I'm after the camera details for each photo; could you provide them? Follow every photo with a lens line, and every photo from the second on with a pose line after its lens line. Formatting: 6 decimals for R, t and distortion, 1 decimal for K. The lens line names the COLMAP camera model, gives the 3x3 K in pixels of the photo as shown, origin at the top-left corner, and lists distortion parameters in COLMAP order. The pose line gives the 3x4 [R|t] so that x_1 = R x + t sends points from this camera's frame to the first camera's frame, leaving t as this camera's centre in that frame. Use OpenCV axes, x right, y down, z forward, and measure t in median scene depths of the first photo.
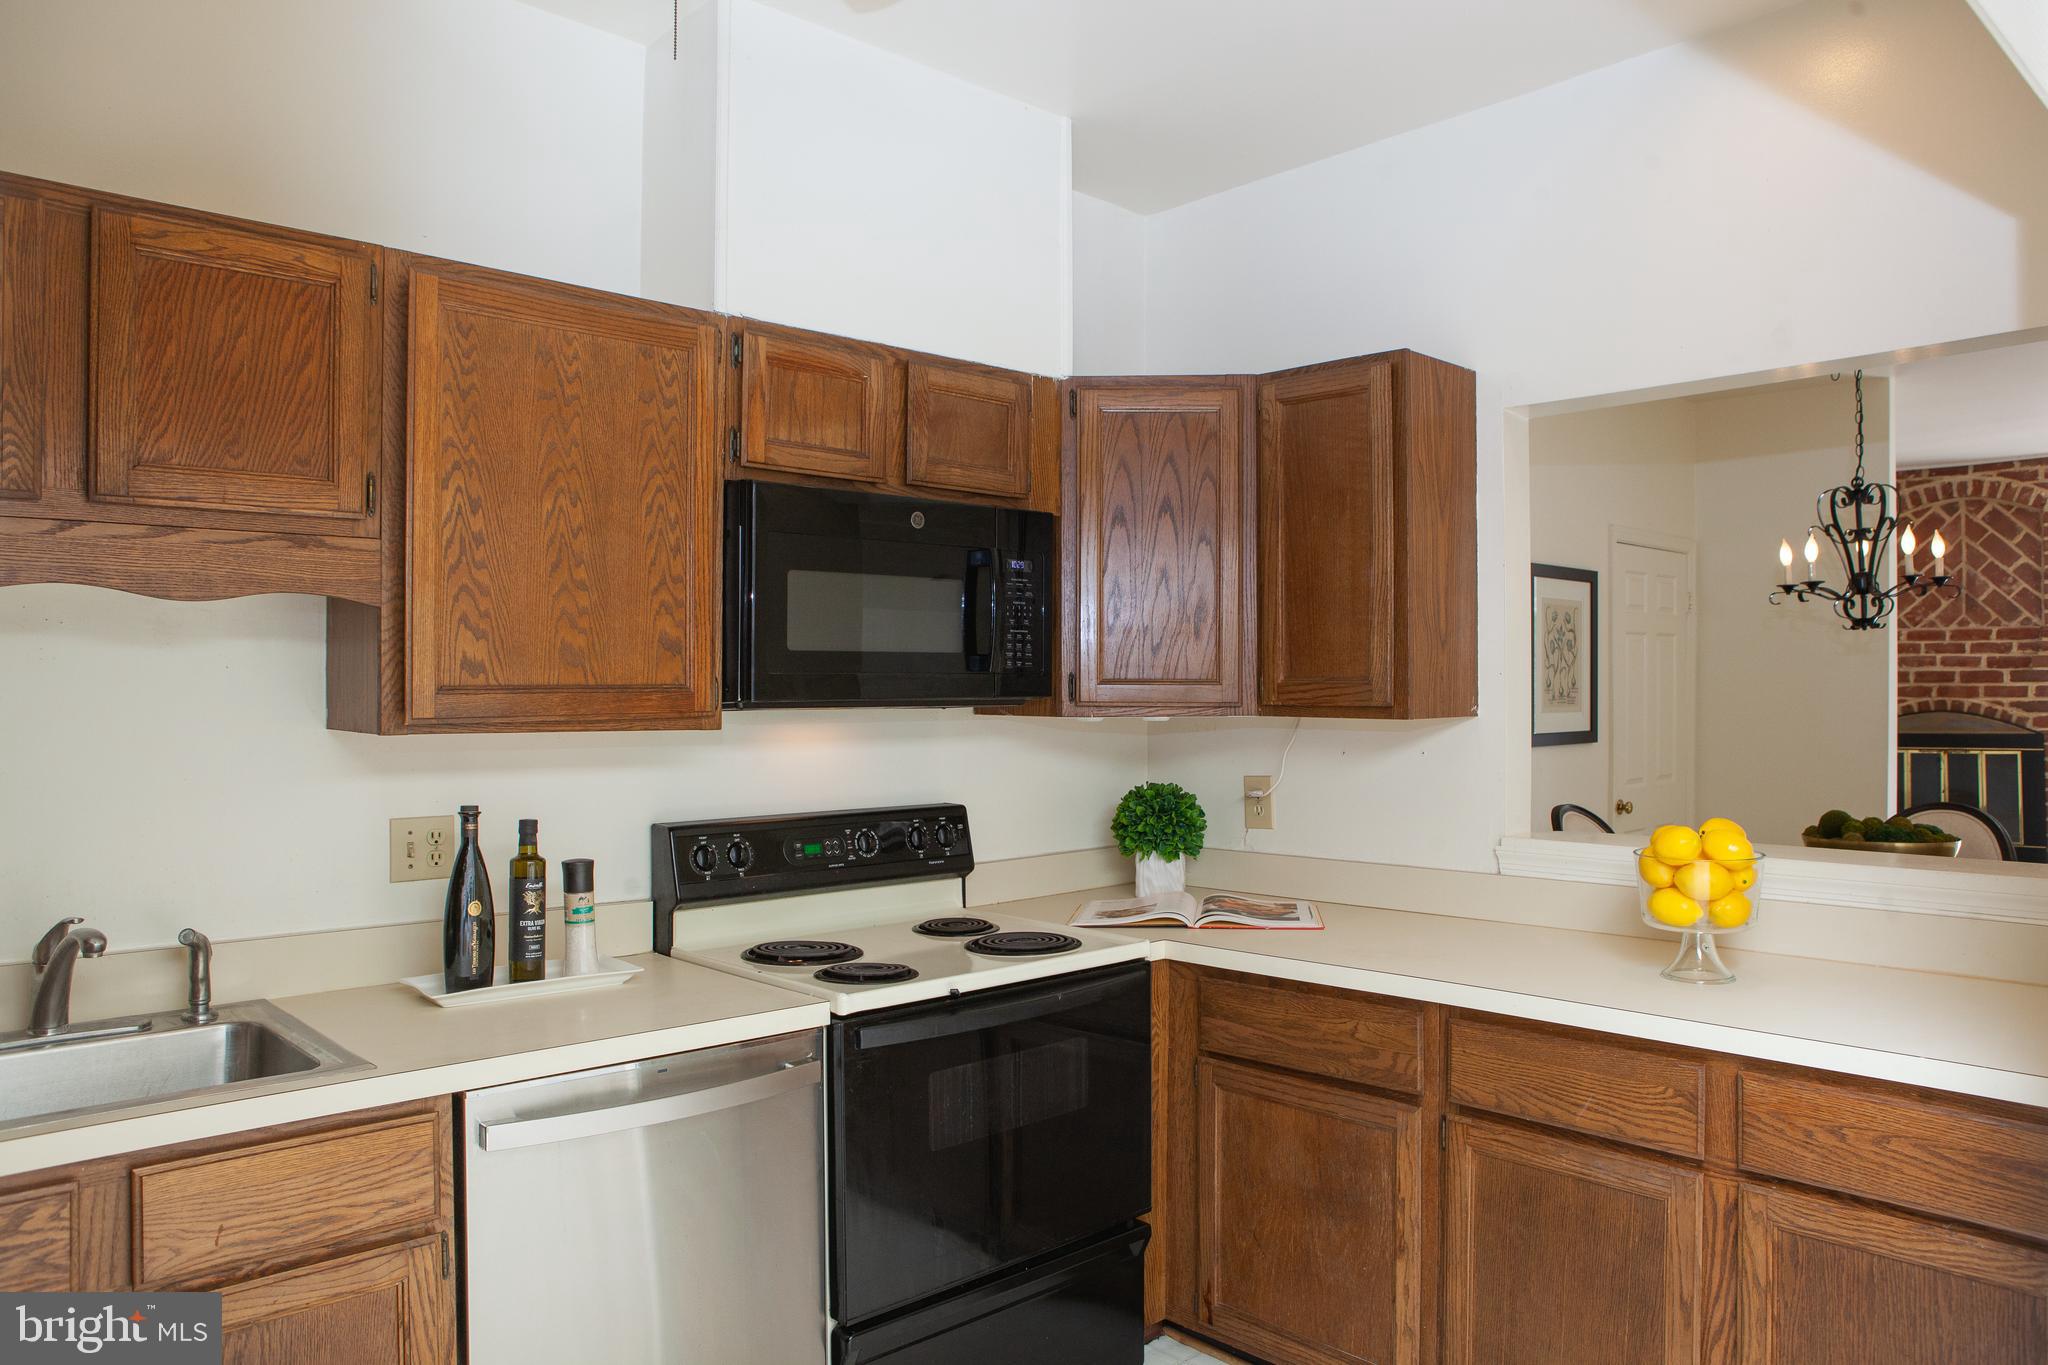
lens RADIAL K [[1388.5, 0, 1034.8], [0, 1388.5, 684.0], [0, 0, 1]] dist [-0.108737, 0.069232]
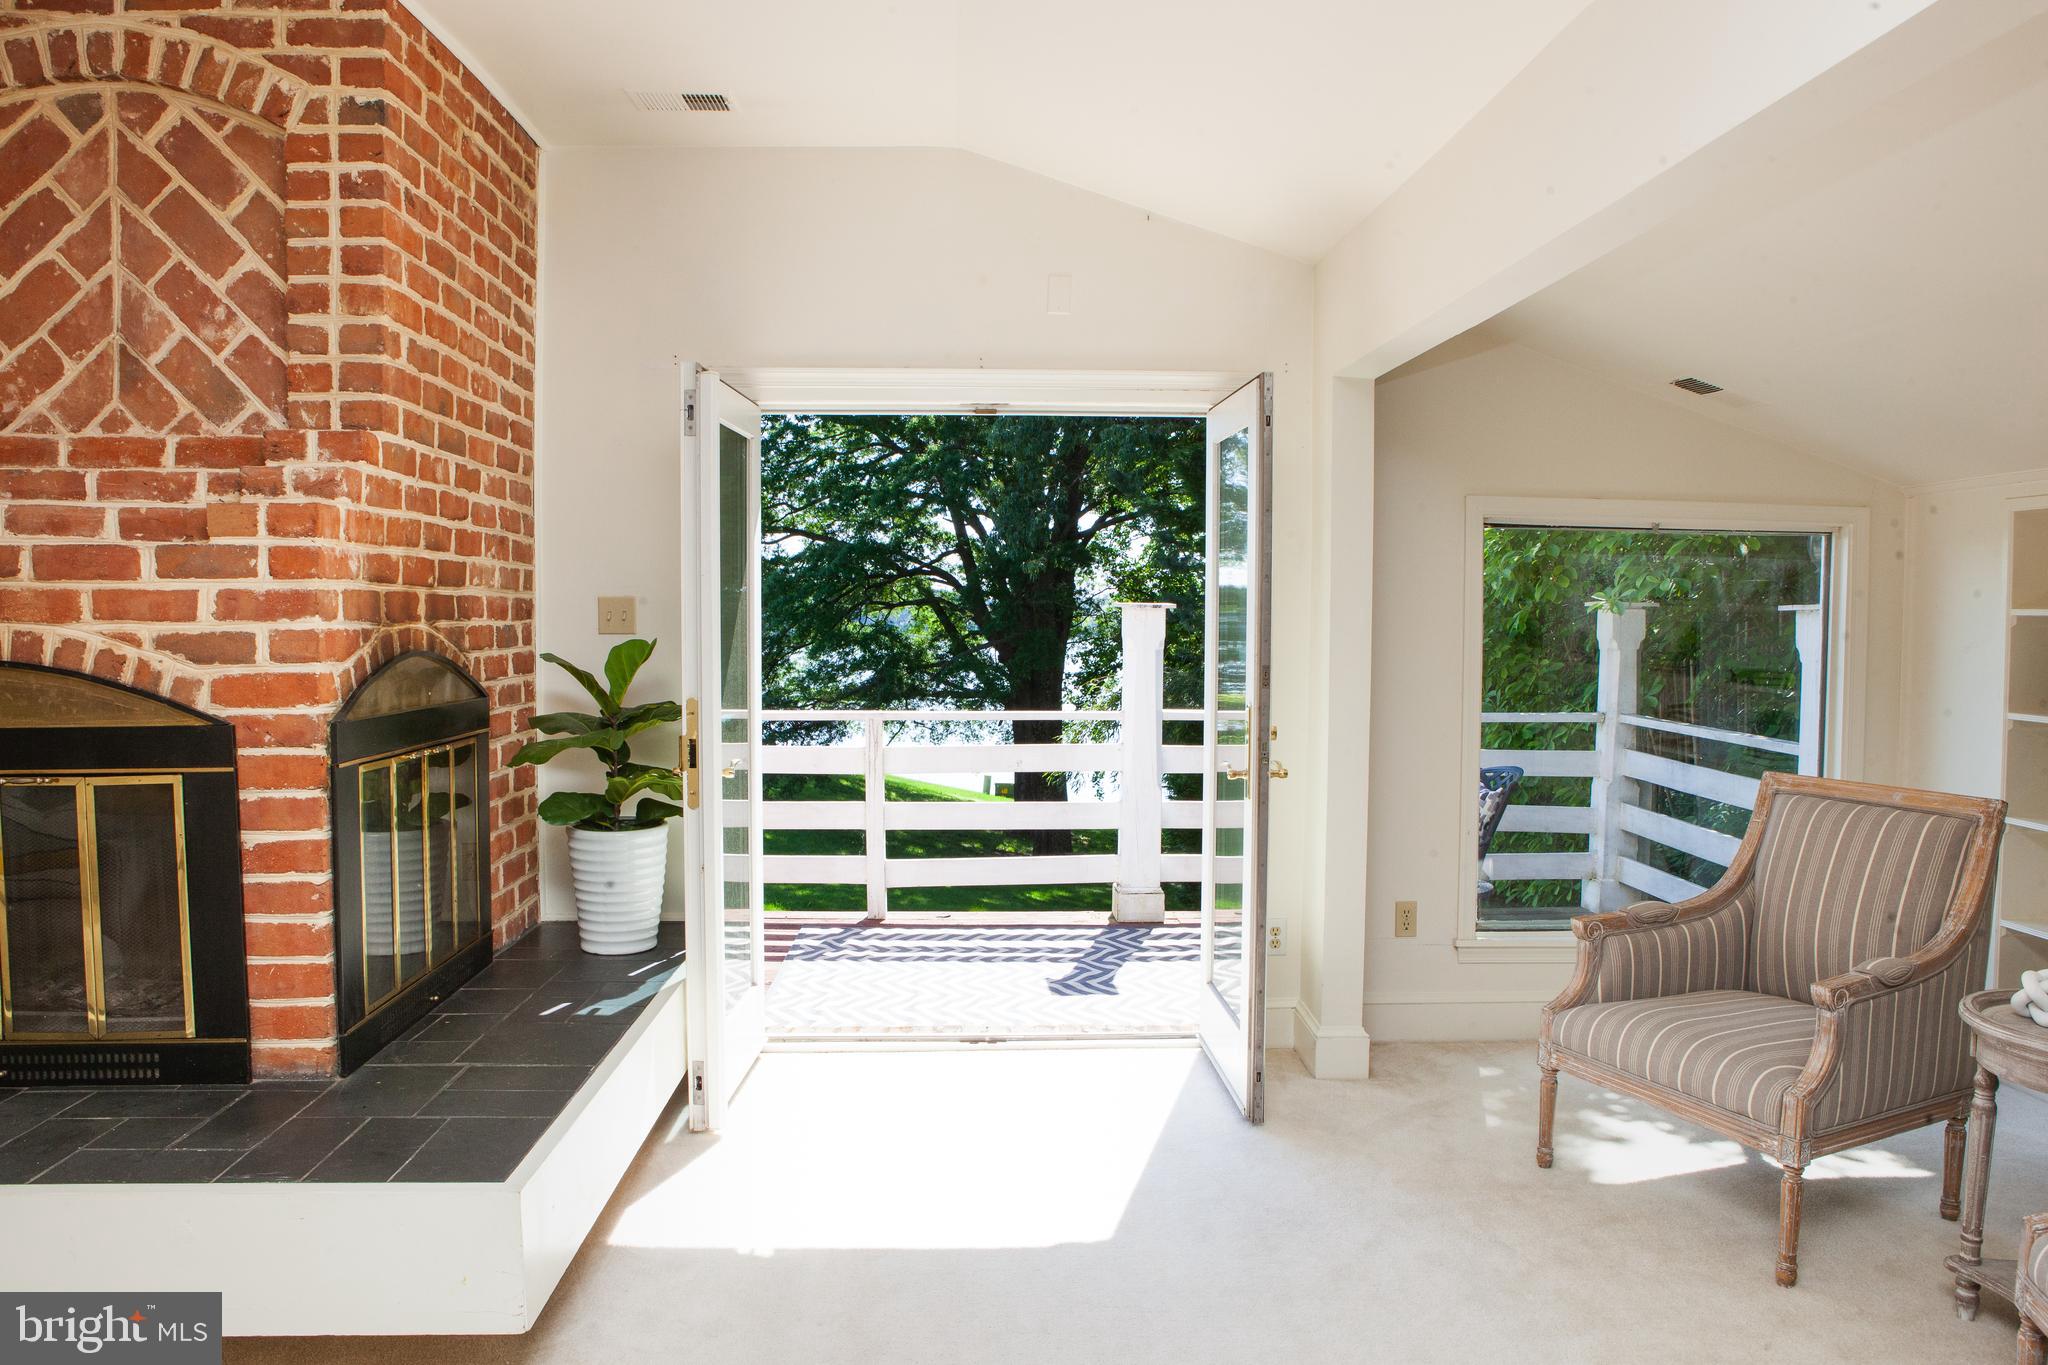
lens RADIAL K [[1421.9, 0, 1040.5], [0, 1421.9, 684.0], [0, 0, 1]] dist [-0.113015, 0.079483]
pose [[0.643917, -0.031221, 0.764458, 1.135775], [-0.010059, 0.998735, 0.049261, 0.011500], [-0.765029, -0.039410, 0.642789, 1.110198]]
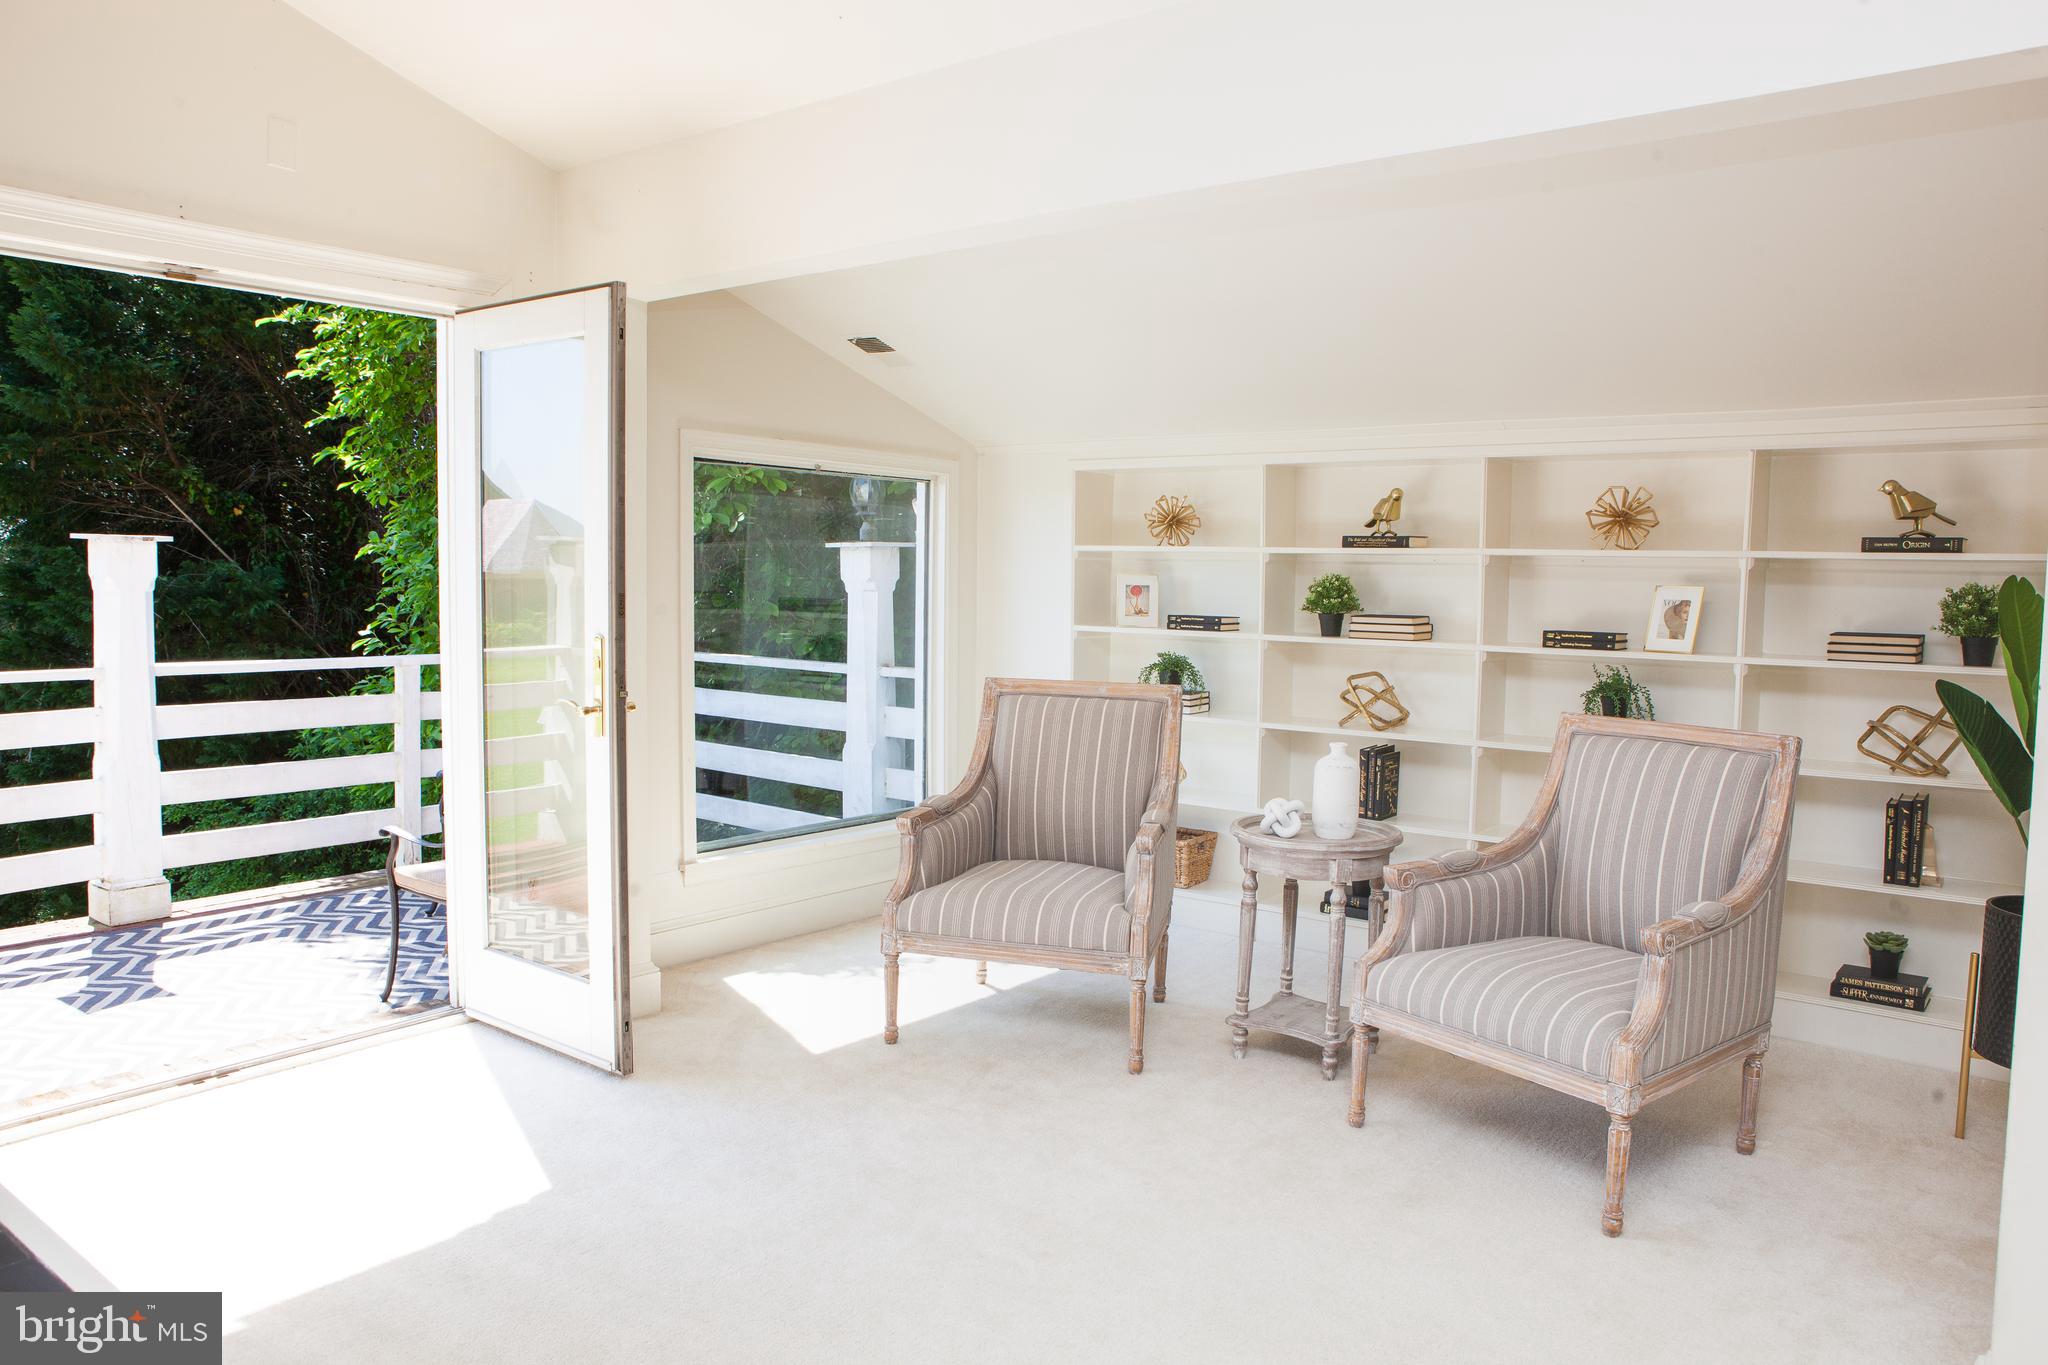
lens RADIAL K [[1388.5, 0, 1034.8], [0, 1388.5, 684.0], [0, 0, 1]] dist [-0.108737, 0.069232]
pose [[-0.166254, -0.078620, 0.982944, 1.060377], [-0.015146, 0.996903, 0.077174, 0.029315], [-0.985967, -0.002057, -0.166930, 1.470521]]
